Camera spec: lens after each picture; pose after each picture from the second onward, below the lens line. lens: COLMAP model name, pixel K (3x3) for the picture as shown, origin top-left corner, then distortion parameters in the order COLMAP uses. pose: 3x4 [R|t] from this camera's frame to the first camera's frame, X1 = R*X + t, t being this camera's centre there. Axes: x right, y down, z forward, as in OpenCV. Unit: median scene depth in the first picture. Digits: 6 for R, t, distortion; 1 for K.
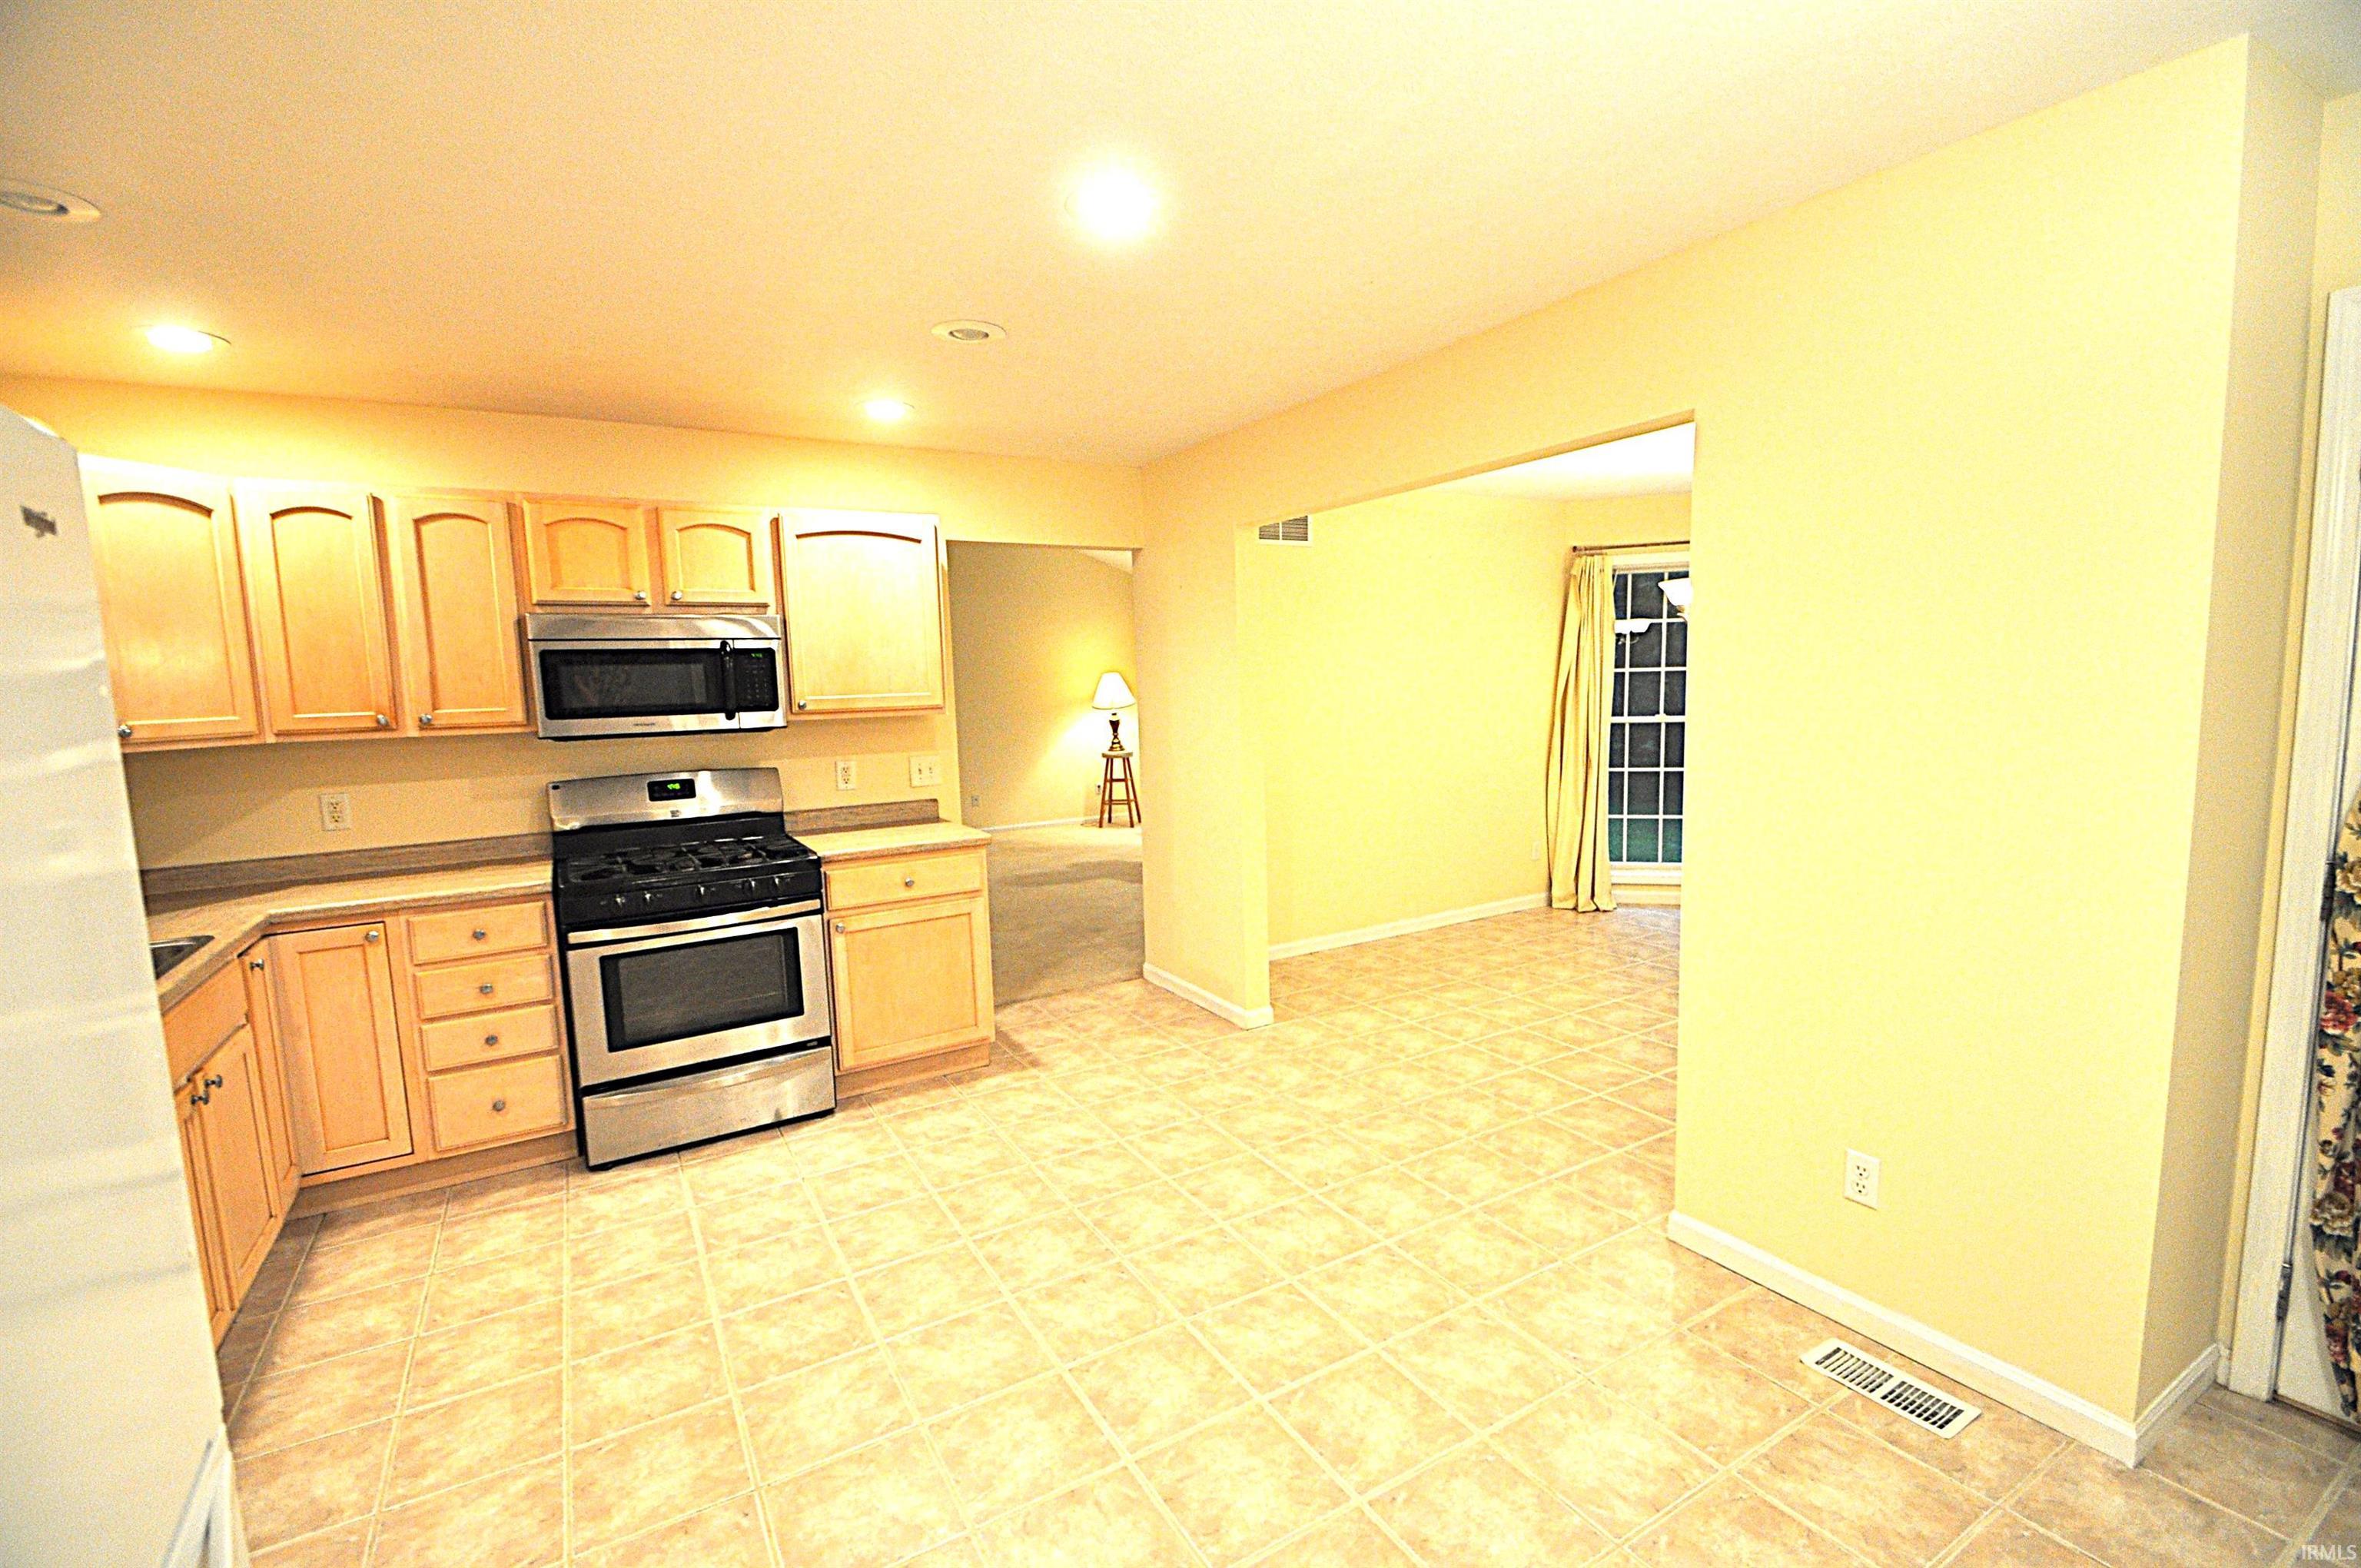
lens RADIAL K [[1034.9, 0, 1175.5], [0, 1034.9, 789.5], [0, 0, 1]] dist [0.002175, -0.002748]
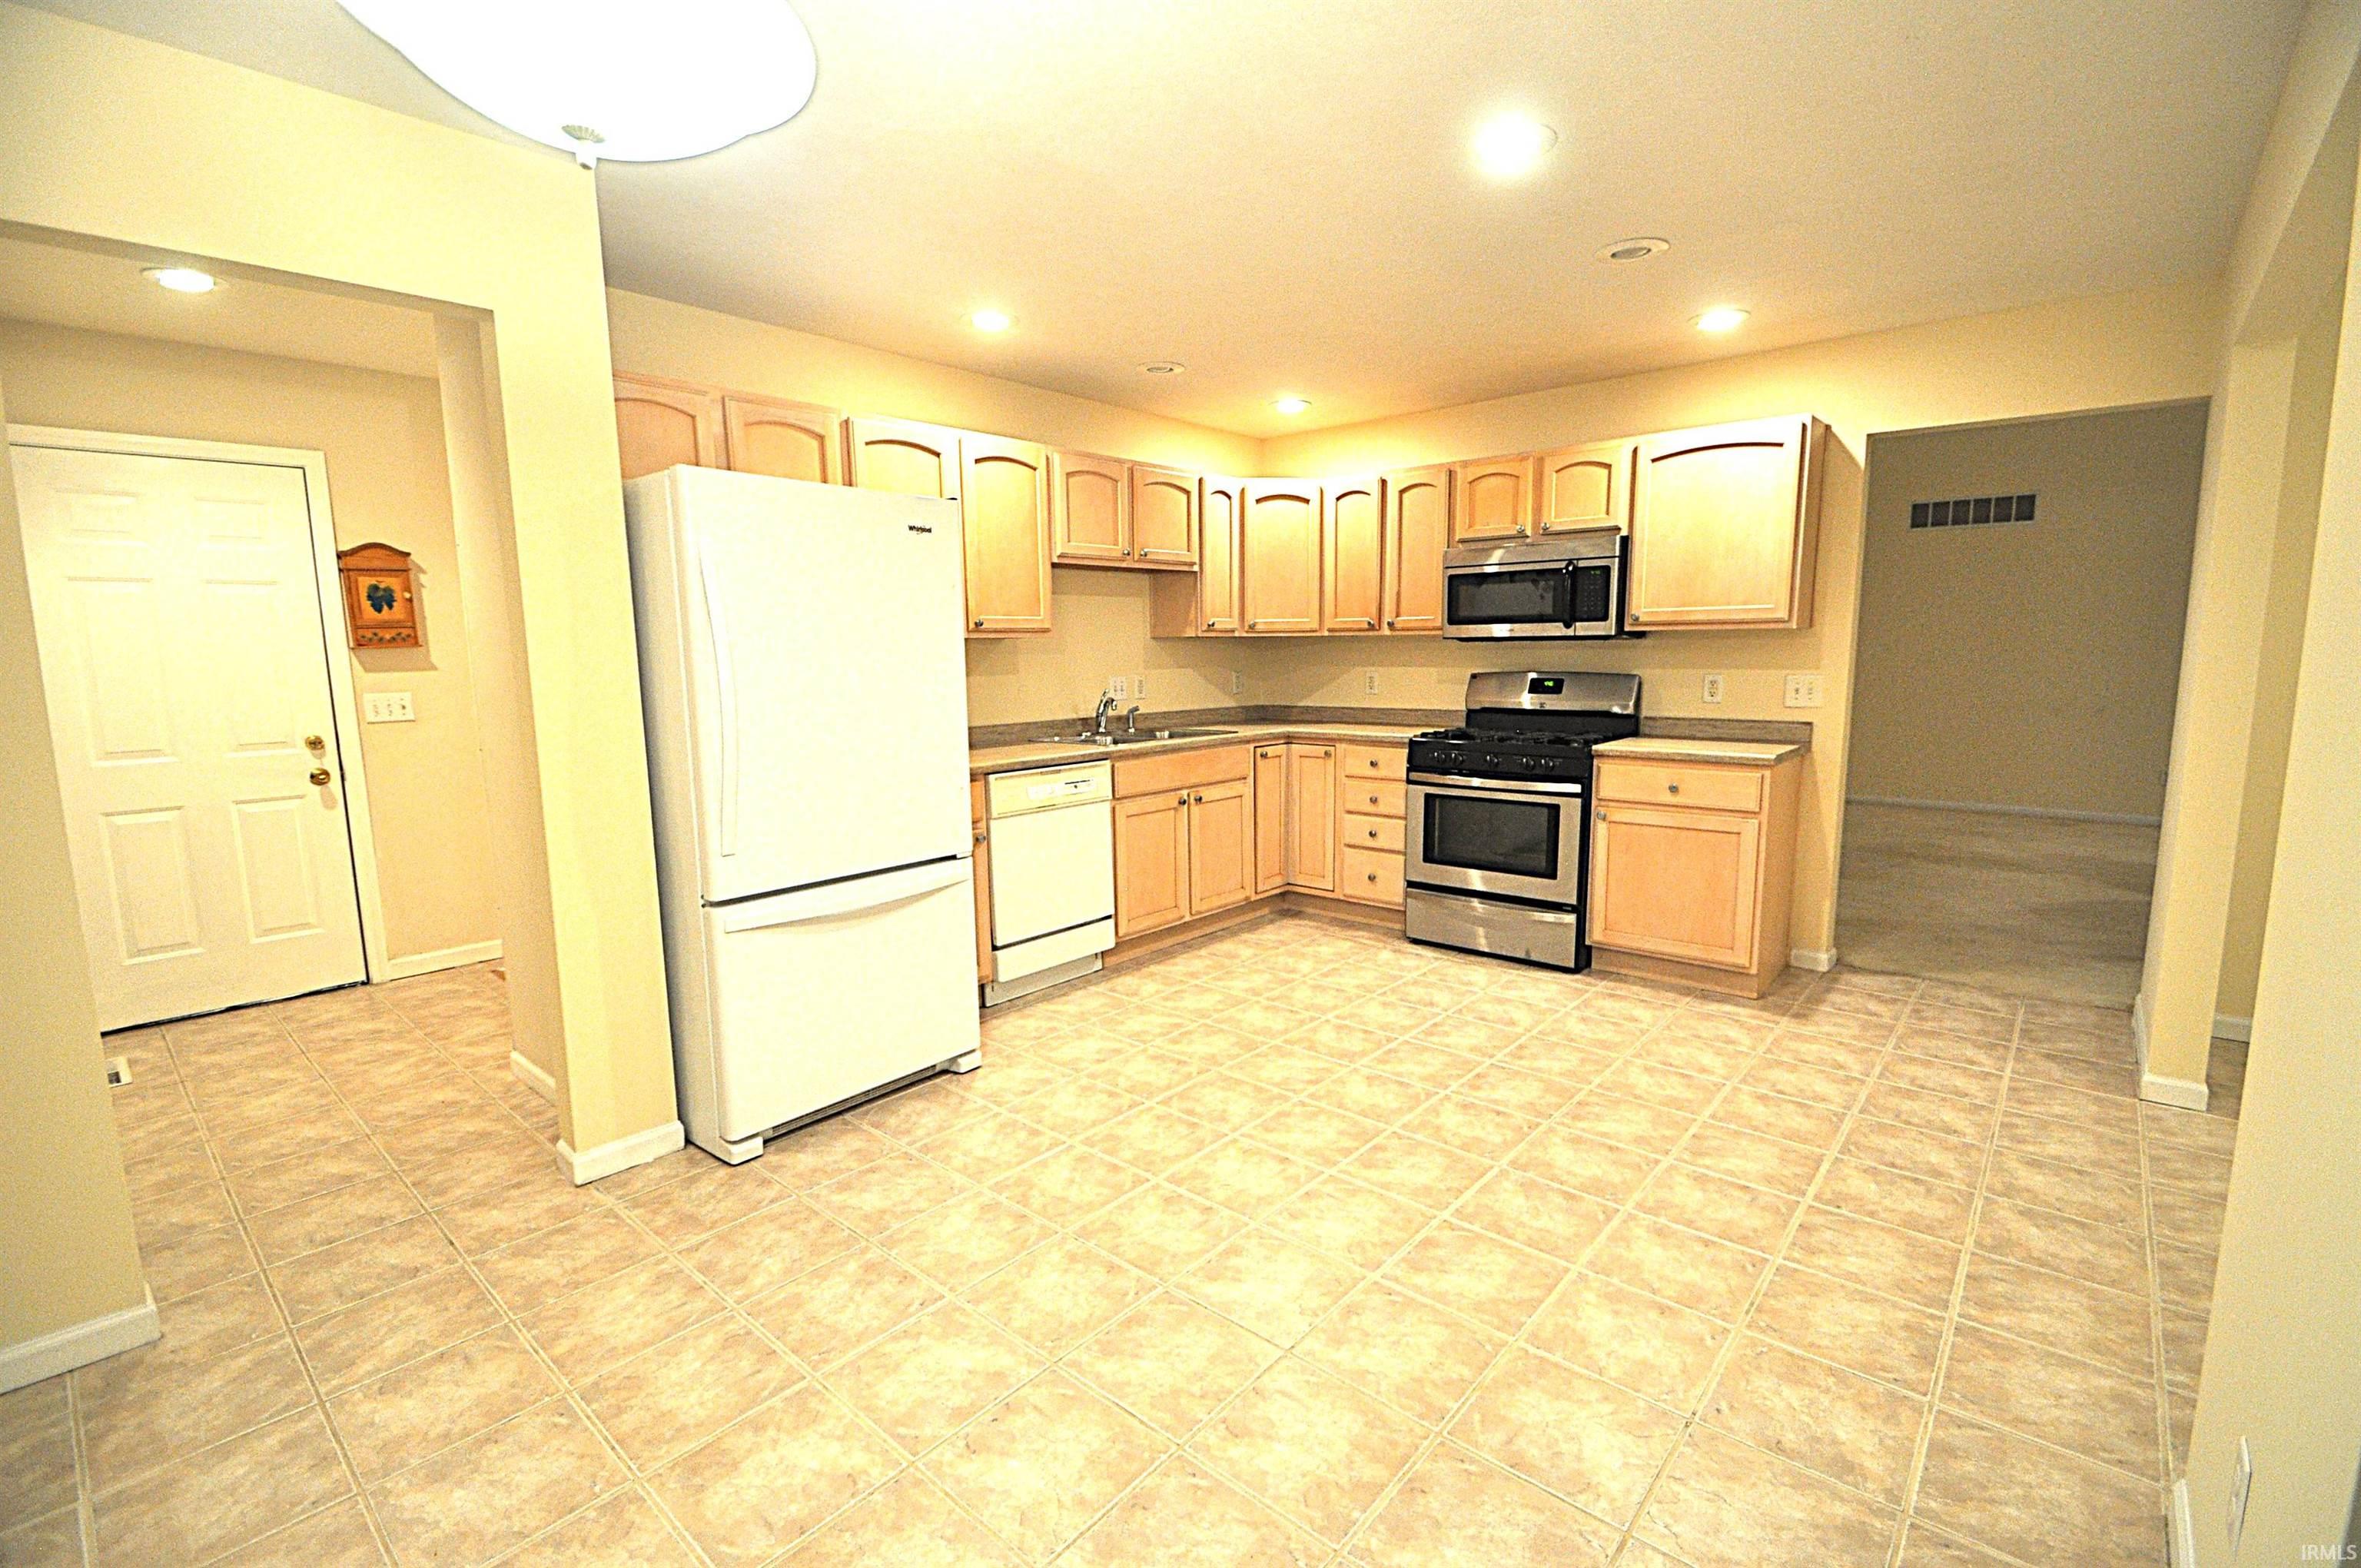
lens RADIAL K [[1034.9, 0, 1170.7], [0, 1034.9, 784.9], [0, 0, 1]] dist [0.002175, -0.002748]
pose [[0.310148, 0.150664, -0.938674, 0.635709], [-0.104184, 0.986802, 0.123965, 0.011804], [0.944962, 0.059347, 0.321751, 0.214447]]
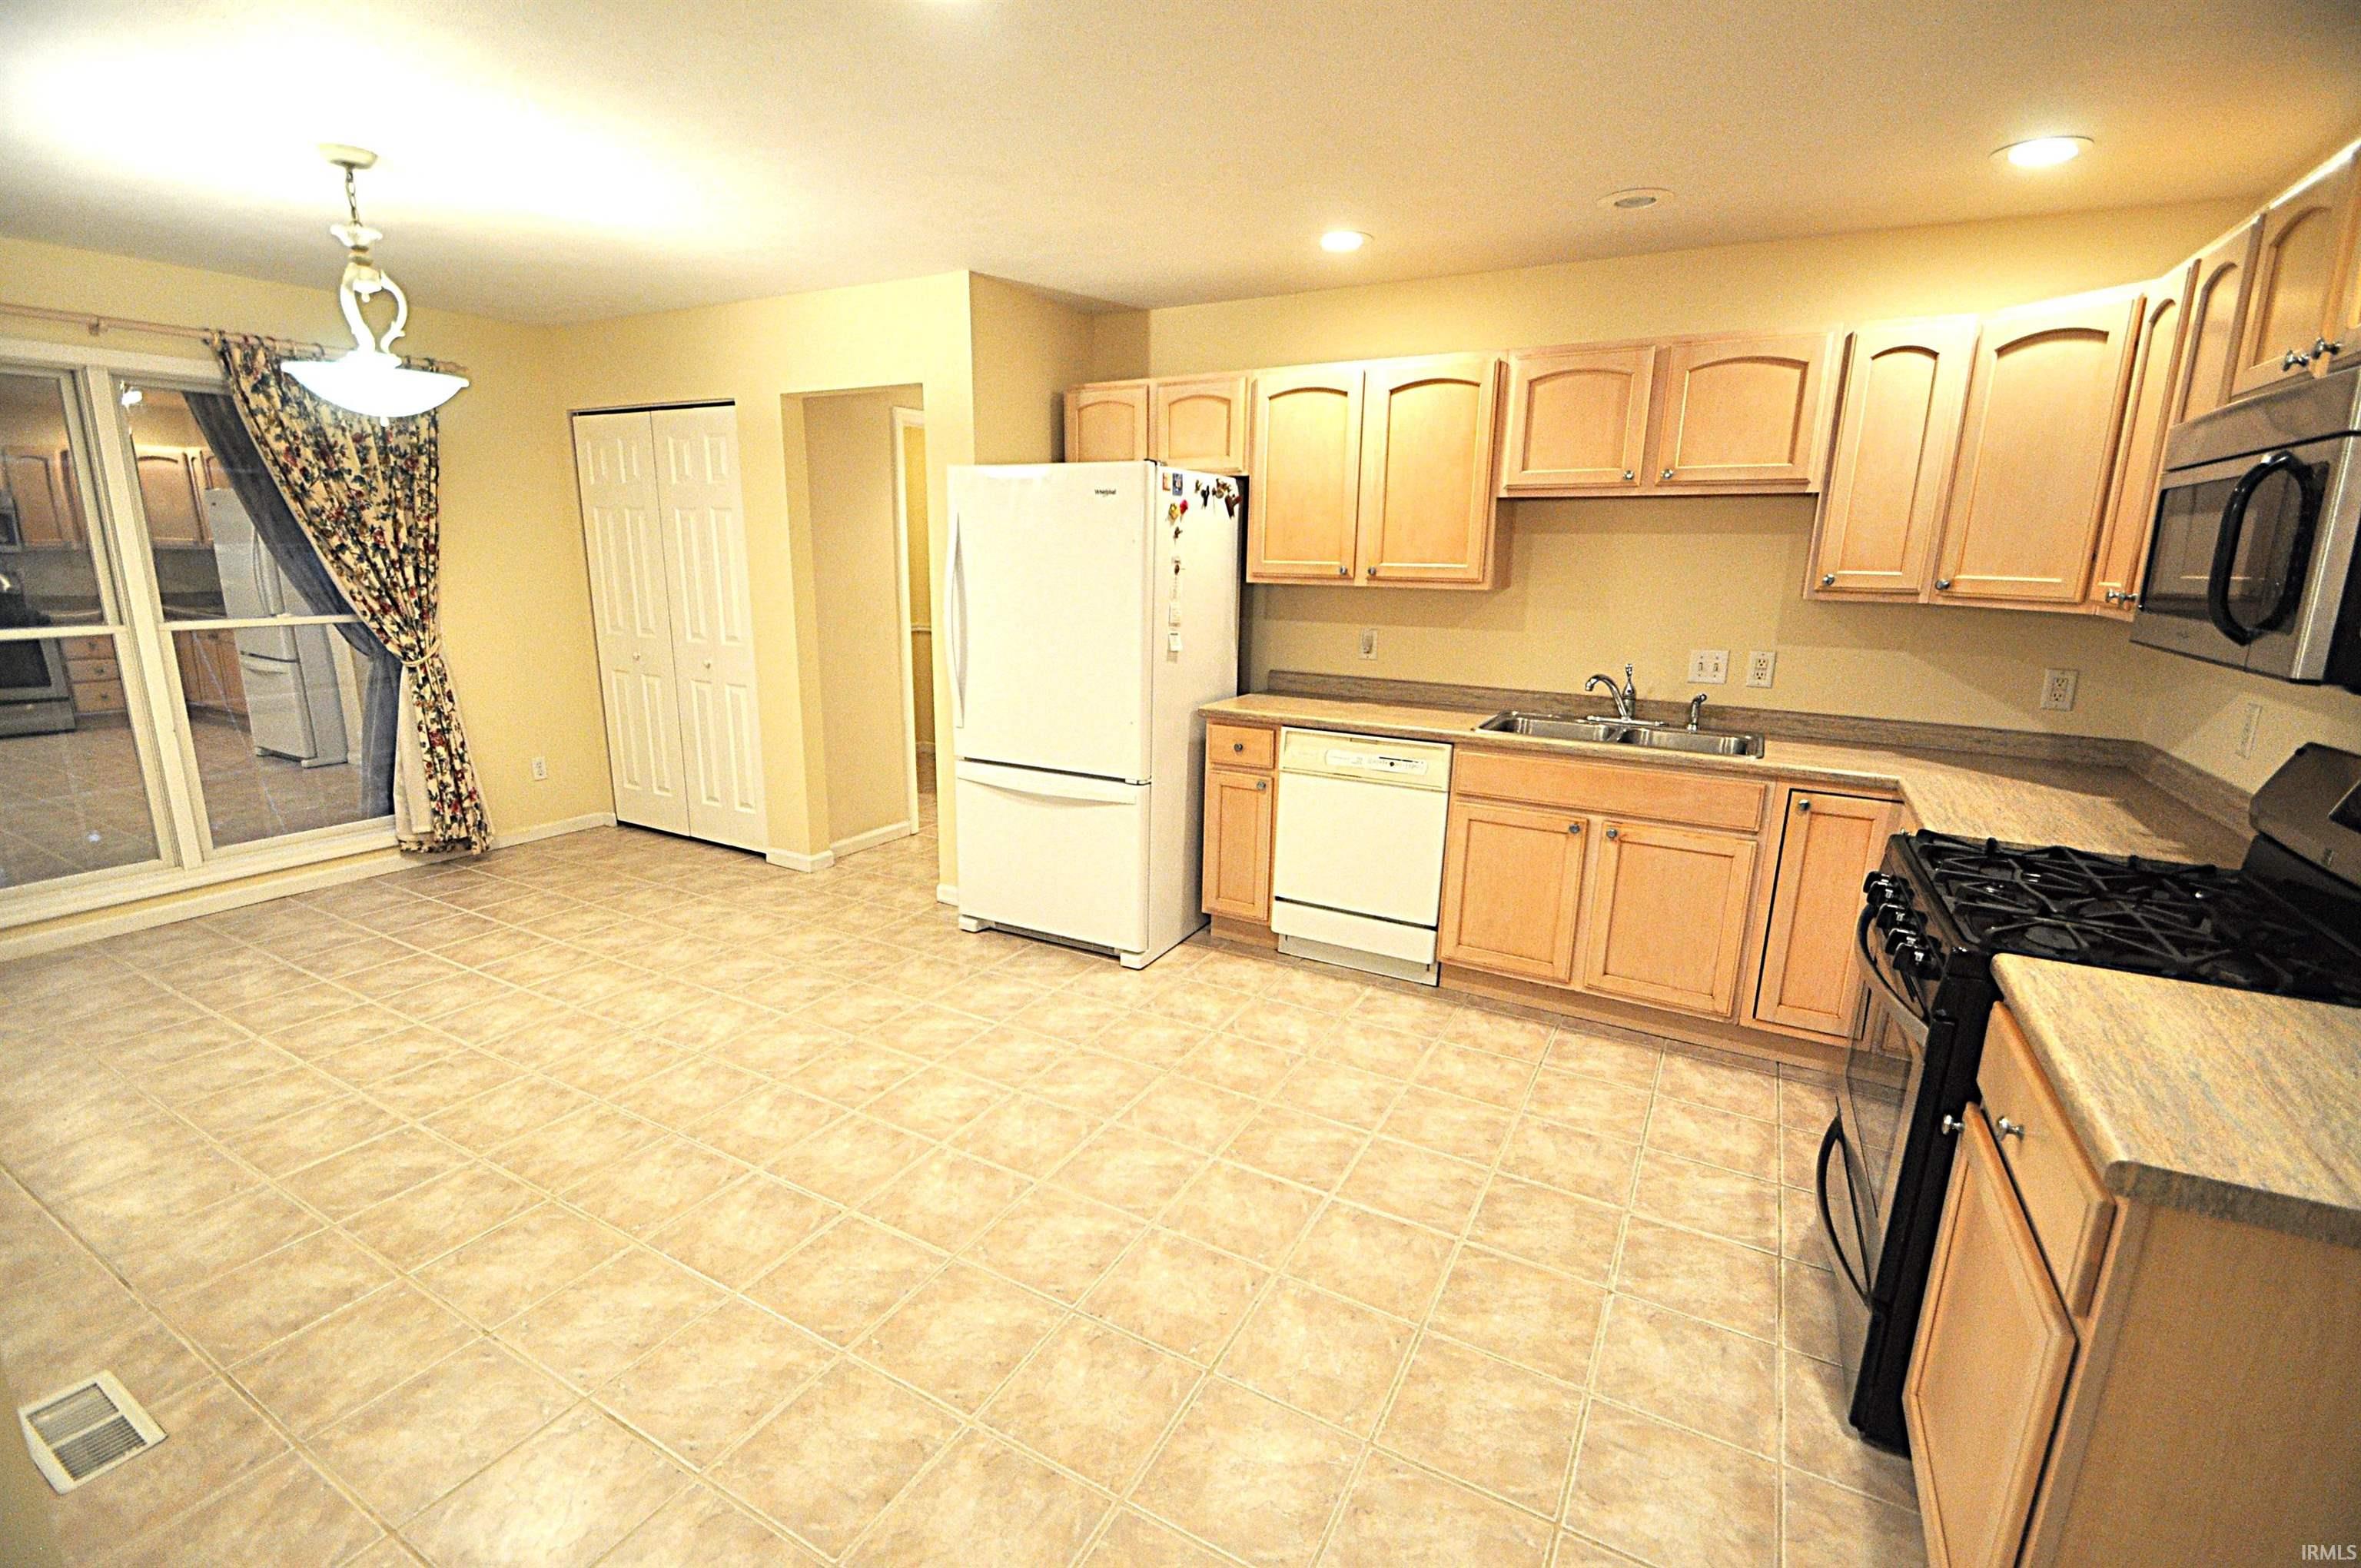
lens RADIAL K [[1034.9, 0, 1174.1], [0, 1034.9, 784.4], [0, 0, 1]] dist [0.002175, -0.002748]
pose [[-0.862550, 0.127797, -0.489567, 0.173075], [-0.048465, 0.942260, 0.331357, -0.145308], [0.503646, 0.309539, -0.806552, 1.253989]]
